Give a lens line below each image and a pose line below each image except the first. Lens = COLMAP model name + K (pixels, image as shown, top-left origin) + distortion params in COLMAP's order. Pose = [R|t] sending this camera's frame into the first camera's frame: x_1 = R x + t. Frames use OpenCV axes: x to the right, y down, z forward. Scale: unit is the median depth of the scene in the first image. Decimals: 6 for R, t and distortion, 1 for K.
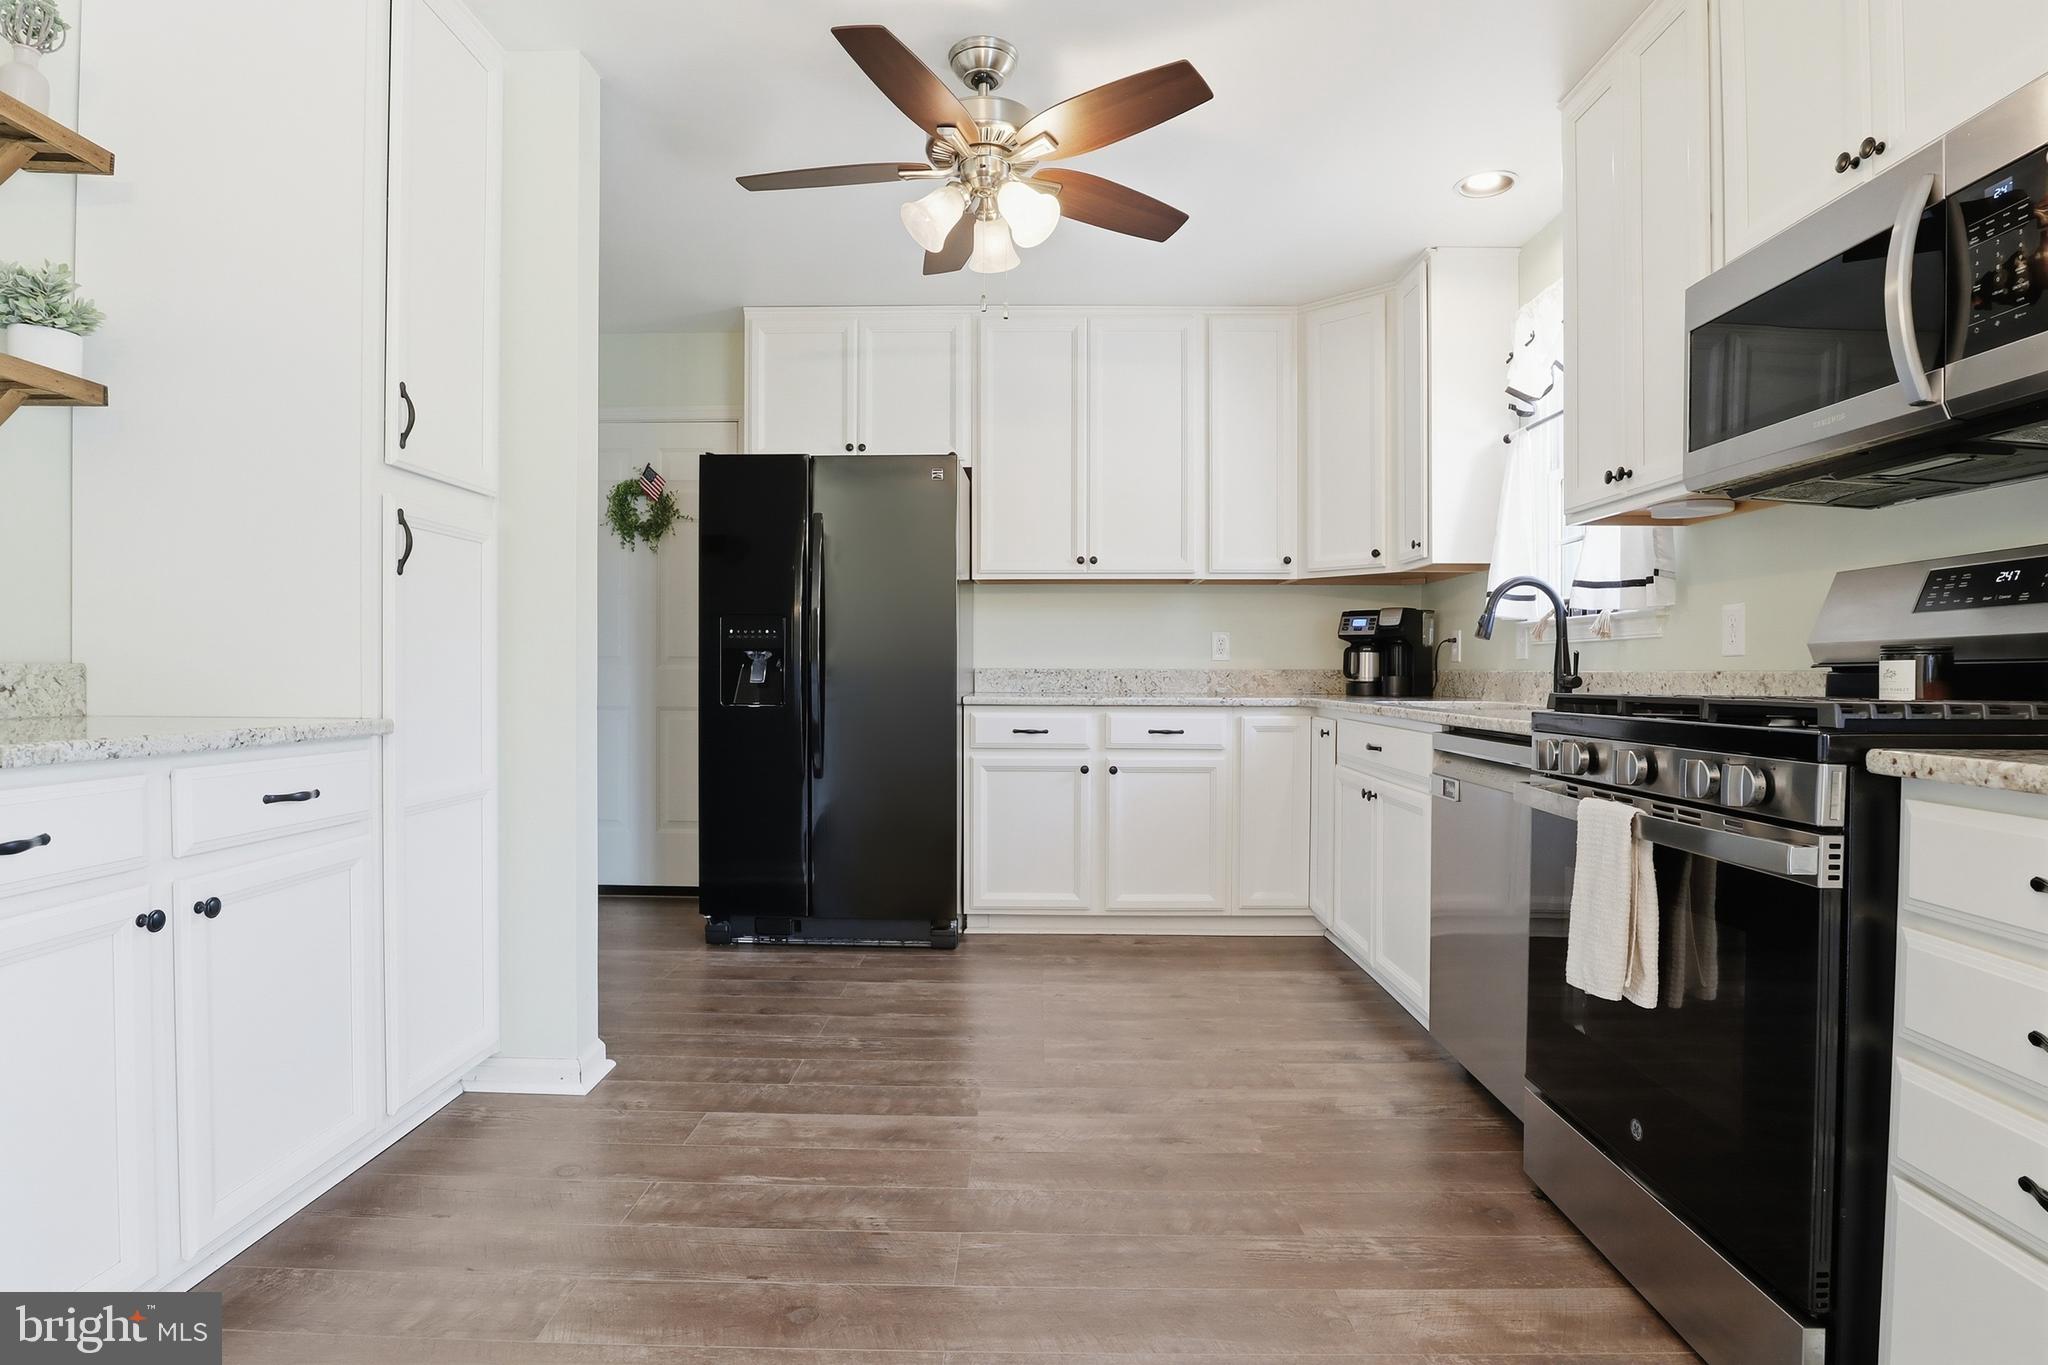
lens RADIAL K [[1056.8, 0, 1035.2], [0, 1056.8, 672.9], [0, 0, 1]] dist [-0.025983, 0.001342]
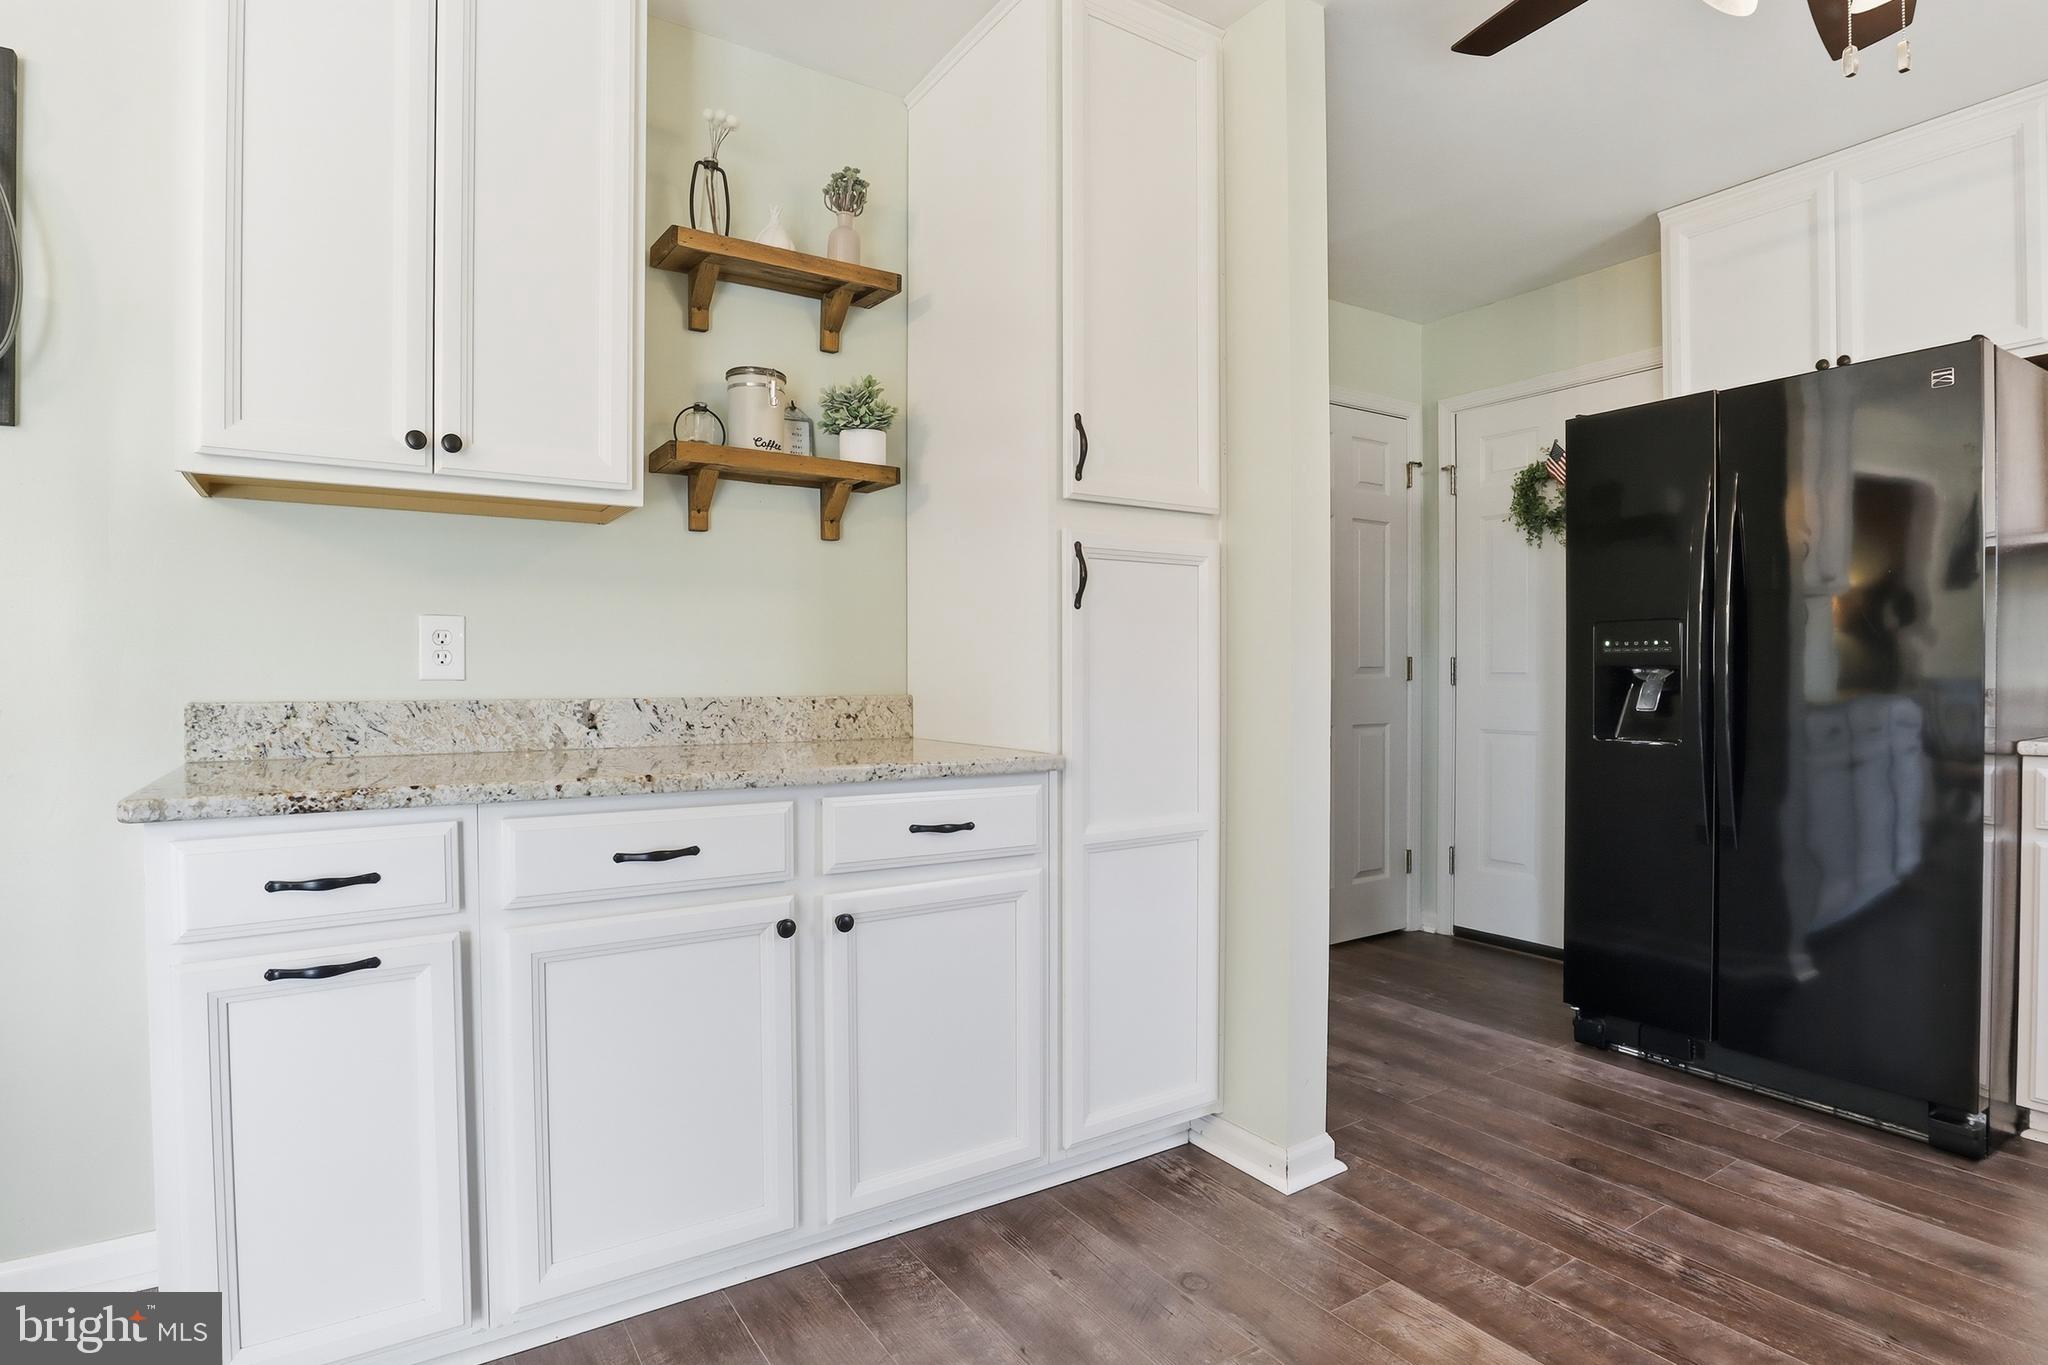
lens RADIAL K [[1067.2, 0, 989.6], [0, 1067.2, 690.7], [0, 0, 1]] dist [-0.044551, 0.008095]
pose [[0.543931, 0.008320, -0.839089, 0.132832], [0.002989, 0.999925, 0.011853, -0.019880], [0.839125, -0.008955, 0.543865, 0.264049]]
